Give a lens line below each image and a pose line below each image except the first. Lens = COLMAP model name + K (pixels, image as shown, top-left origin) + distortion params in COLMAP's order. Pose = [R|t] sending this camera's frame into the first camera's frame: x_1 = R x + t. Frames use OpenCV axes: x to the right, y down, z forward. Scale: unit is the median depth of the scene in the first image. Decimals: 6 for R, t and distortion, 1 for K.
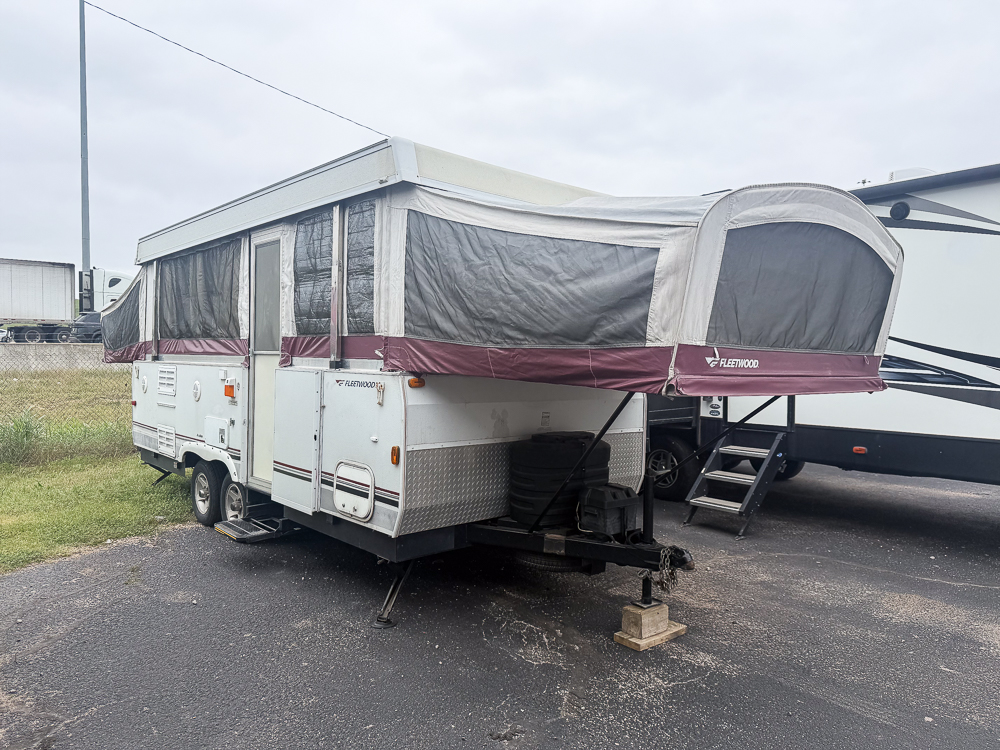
lens RADIAL K [[696.9, 0, 489.9], [0, 696.9, 373.1], [0, 0, 1]] dist [0.043582, -0.044583]
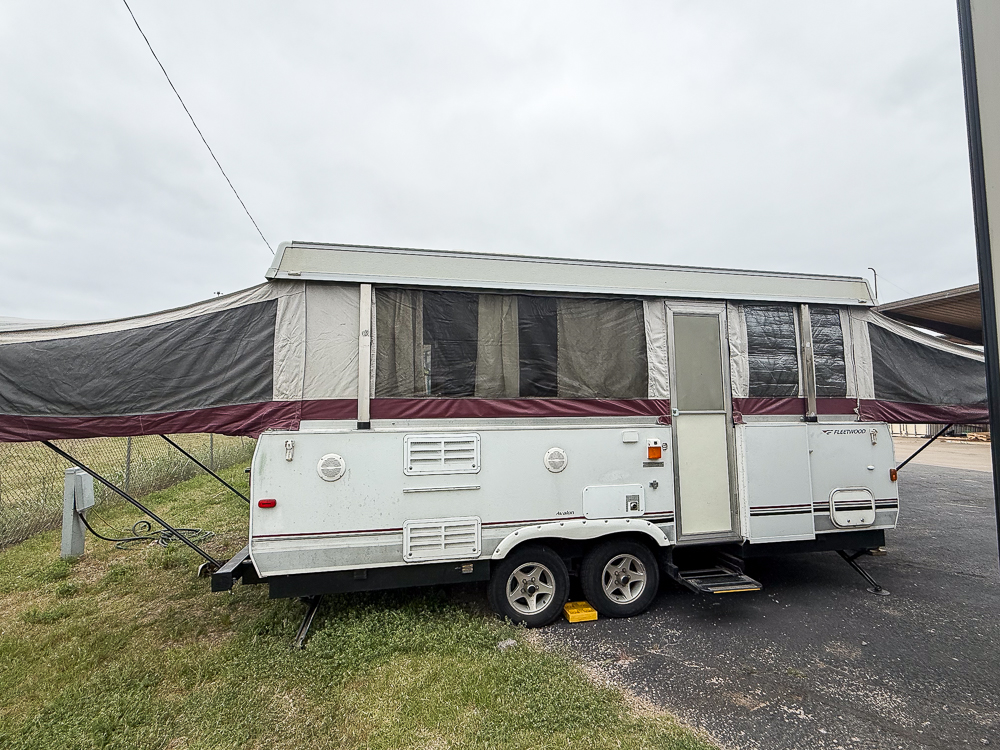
lens RADIAL K [[461.1, 0, 508.2], [0, 461.1, 368.2], [0, 0, 1]] dist [0.012666, 0.000561]
pose [[0.487398, 0.056960, 0.871320, -1.421255], [0.033893, 0.995884, -0.084062, -0.060986], [-0.872522, 0.070503, 0.483462, 1.172136]]
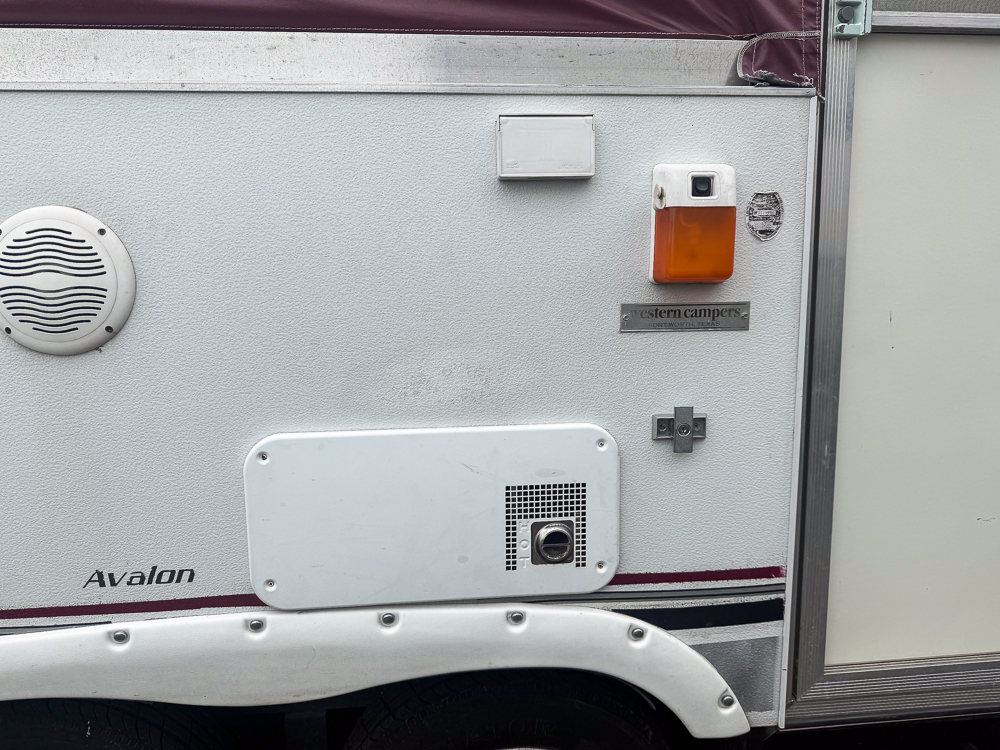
lens RADIAL K [[696.9, 0, 494.6], [0, 696.9, 372.2], [0, 0, 1]] dist [0.043582, -0.044583]
pose [[0.593959, -0.137337, 0.792686, -0.728096], [0.037883, 0.989003, 0.142965, 0.040517], [-0.803603, -0.054886, 0.592630, 1.282284]]
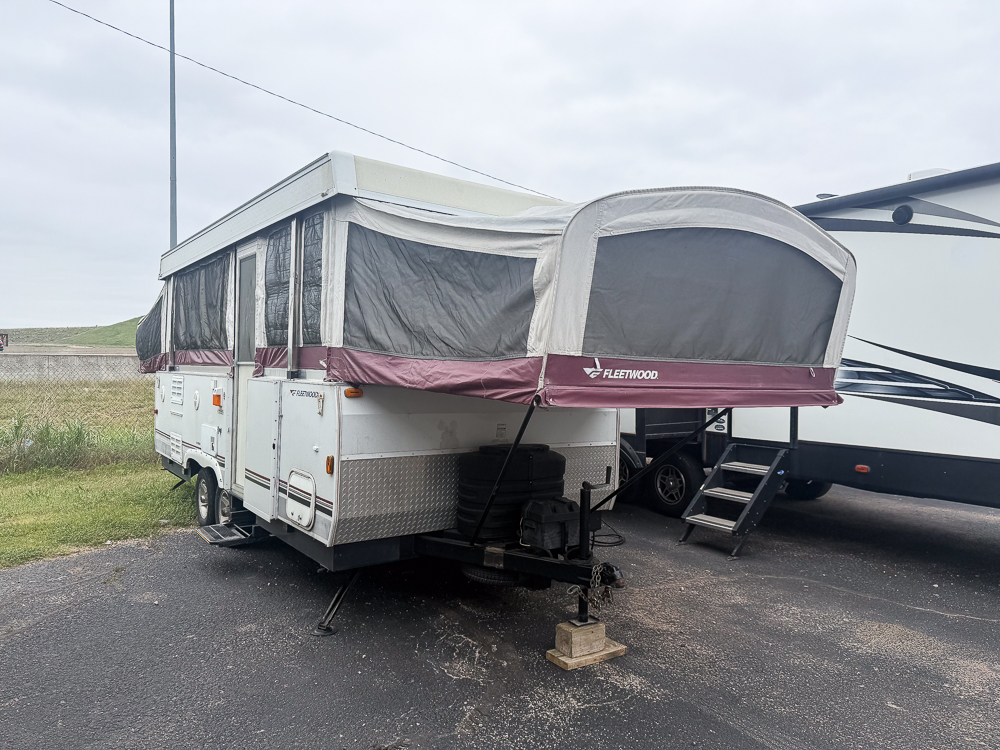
lens RADIAL K [[696.9, 0, 494.3], [0, 696.9, 376.9], [0, 0, 1]] dist [0.043582, -0.044583]
pose [[0.994634, 0.004881, -0.103344, 0.195017], [-0.006186, 0.999905, -0.012319, 0.001849], [0.103274, 0.012892, 0.994569, 0.015642]]
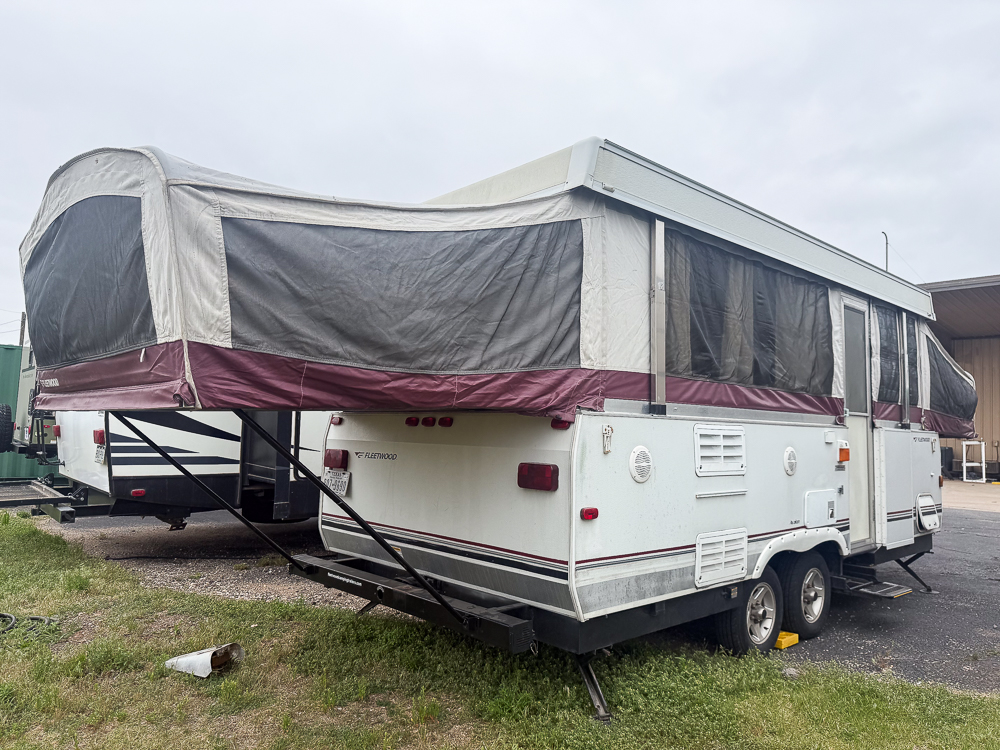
lens RADIAL K [[696.9, 0, 502.6], [0, 696.9, 377.6], [0, 0, 1]] dist [0.043582, -0.044583]
pose [[-0.012839, 0.059691, 0.998134, -1.728960], [0.000554, 0.998217, -0.059689, -0.026563], [-0.999917, -0.000213, -0.012849, 1.975294]]
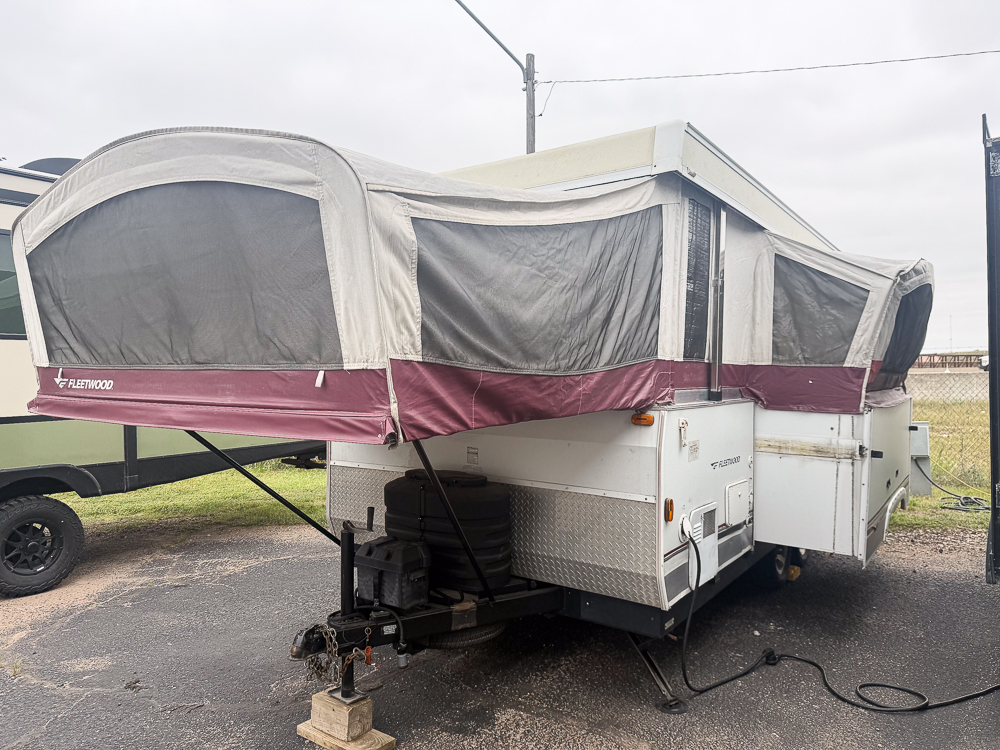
lens RADIAL K [[696.9, 0, 498.1], [0, 696.9, 377.2], [0, 0, 1]] dist [0.043582, -0.044583]
pose [[0.239085, -0.014678, -0.970888, 0.998768], [-0.020180, 0.999595, -0.020081, -0.011249], [0.970789, 0.024394, 0.238692, 0.943319]]
